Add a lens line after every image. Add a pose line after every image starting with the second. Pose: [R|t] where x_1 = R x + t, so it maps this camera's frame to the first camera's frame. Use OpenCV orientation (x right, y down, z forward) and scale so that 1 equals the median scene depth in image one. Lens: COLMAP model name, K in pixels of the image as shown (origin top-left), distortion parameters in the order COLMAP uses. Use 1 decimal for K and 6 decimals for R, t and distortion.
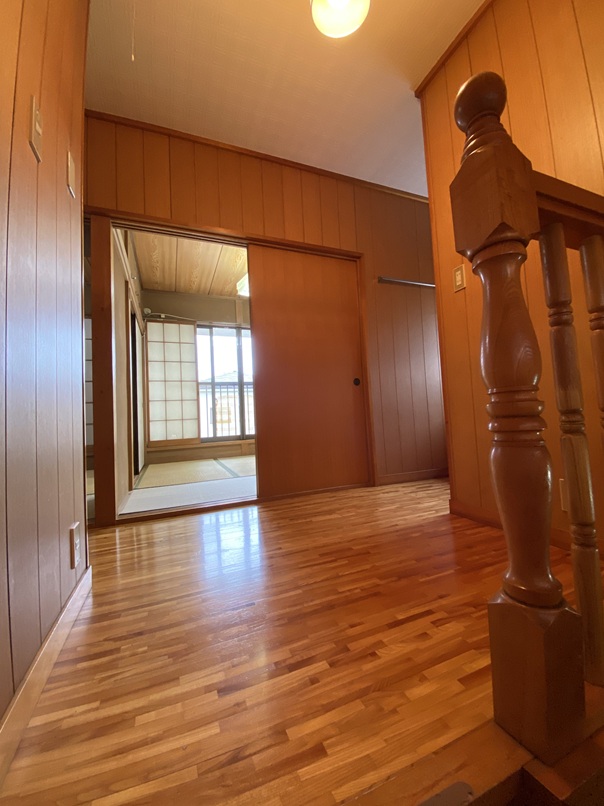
lens RADIAL K [[327.1, 0, 299.5], [0, 327.1, 401.1], [0, 0, 1]] dist [0.009577, -0.013882]
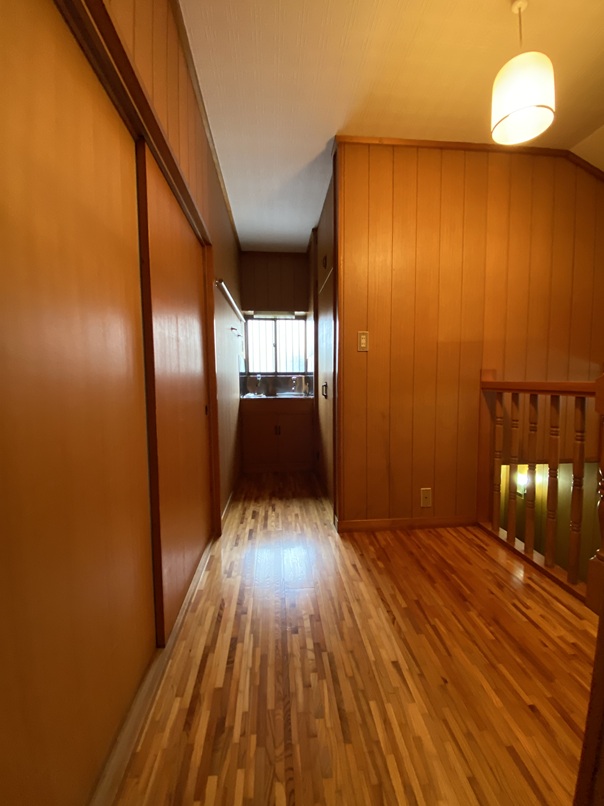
lens RADIAL K [[327.1, 0, 303.5], [0, 327.1, 399.2], [0, 0, 1]] dist [0.009577, -0.013882]
pose [[0.277540, -0.025021, 0.960388, -0.958935], [-0.053983, 0.997675, 0.041593, -0.254612], [-0.959196, -0.063388, 0.275544, 1.103320]]
